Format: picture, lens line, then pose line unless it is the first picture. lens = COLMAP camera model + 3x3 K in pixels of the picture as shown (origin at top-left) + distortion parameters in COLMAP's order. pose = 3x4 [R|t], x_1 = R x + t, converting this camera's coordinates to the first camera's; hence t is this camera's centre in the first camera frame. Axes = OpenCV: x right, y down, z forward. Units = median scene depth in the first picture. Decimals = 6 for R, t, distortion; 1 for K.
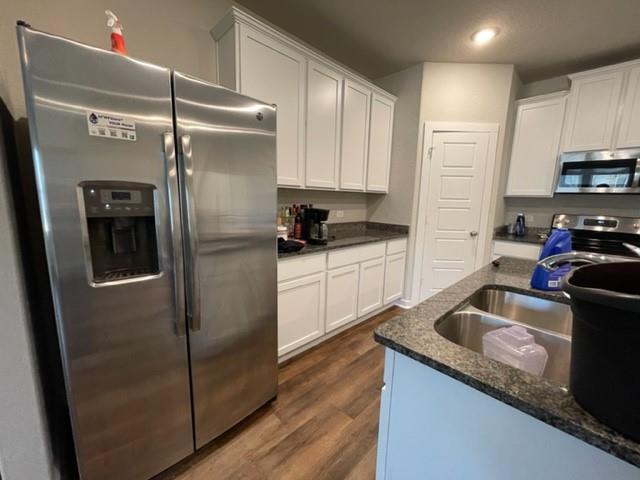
lens RADIAL K [[258.6, 0, 320.3], [0, 258.6, 238.6], [0, 0, 1]] dist [-0.002631, 0.001811]
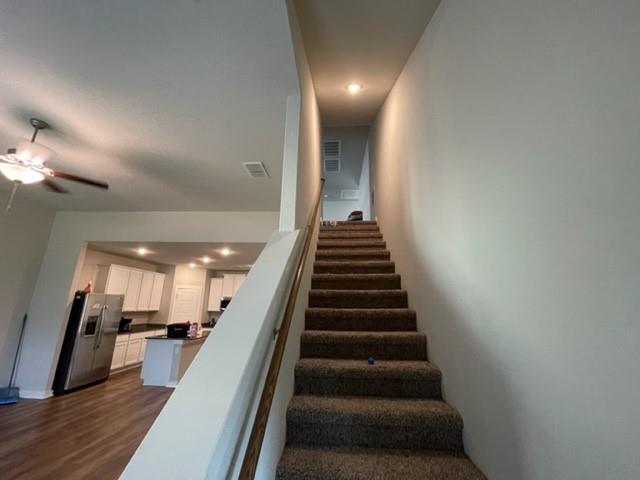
lens RADIAL K [[258.6, 0, 314.5], [0, 258.6, 239.7], [0, 0, 1]] dist [-0.002631, 0.001811]
pose [[0.753122, 0.153610, 0.639697, -0.332381], [0.100265, 0.934199, -0.342372, 0.203186], [-0.650196, 0.321987, 0.688164, -2.093480]]
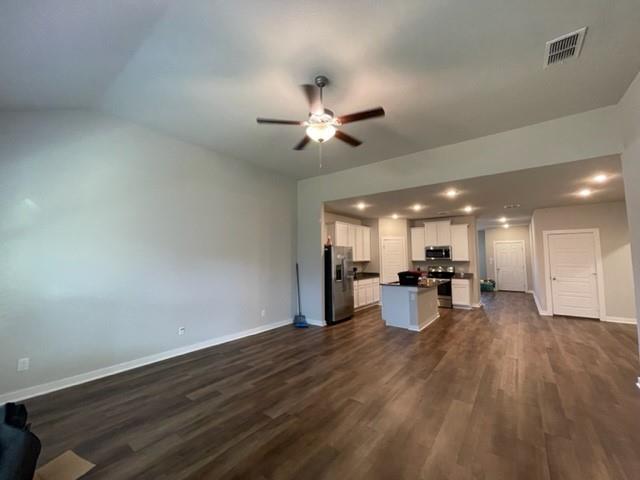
lens RADIAL K [[258.6, 0, 318.6], [0, 258.6, 239.4], [0, 0, 1]] dist [-0.002631, 0.001811]
pose [[0.990401, -0.021707, 0.136510, -0.699537], [0.051401, 0.974606, -0.217949, 0.178458], [-0.128313, 0.222873, 0.966366, -1.743531]]
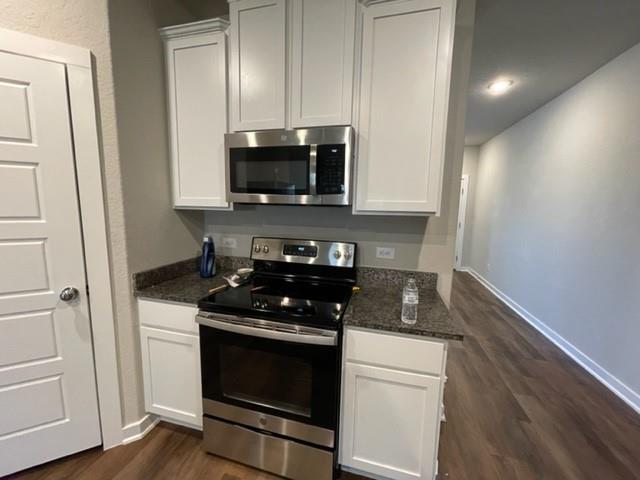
lens RADIAL K [[258.6, 0, 317.8], [0, 258.6, 236.0], [0, 0, 1]] dist [-0.002631, 0.001811]
pose [[0.862206, -0.067659, 0.502019, 0.794366], [0.080462, 0.996750, -0.003857, -0.089017], [-0.500127, 0.043719, 0.864848, 0.426783]]
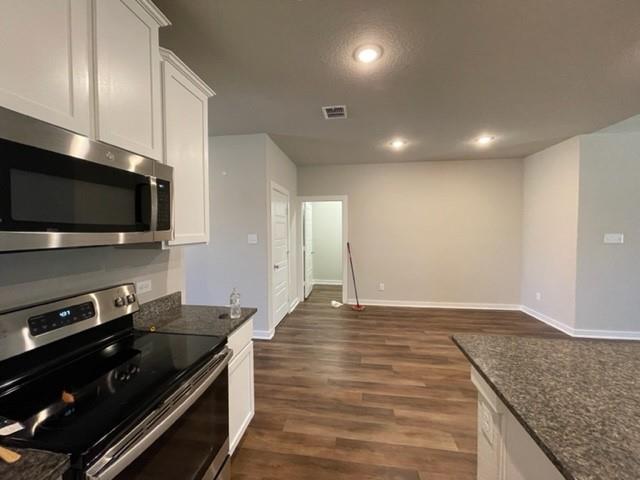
lens RADIAL K [[258.6, 0, 318.1], [0, 258.6, 237.1], [0, 0, 1]] dist [-0.002631, 0.001811]
pose [[-0.603673, -0.050801, 0.795612, 0.529116], [0.114168, 0.982173, 0.149338, -0.192785], [-0.789015, 0.180985, -0.587112, 0.884199]]
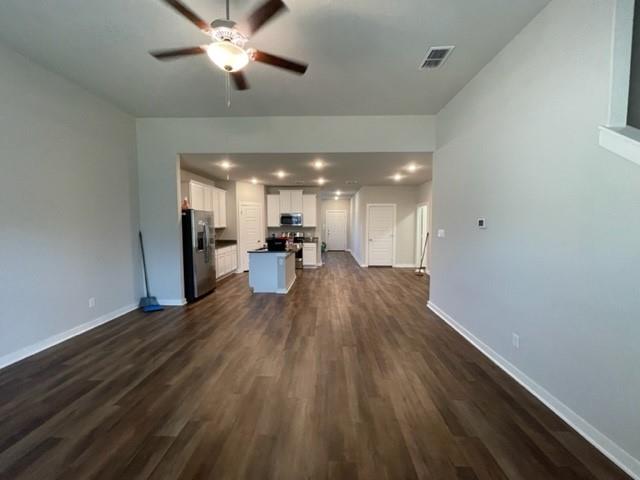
lens RADIAL K [[258.6, 0, 319.2], [0, 258.6, 238.8], [0, 0, 1]] dist [-0.002631, 0.001811]
pose [[0.724372, -0.068796, 0.685969, -0.887948], [0.125504, 0.991541, -0.033088, 0.138052], [-0.677890, 0.110060, 0.726878, -1.544398]]
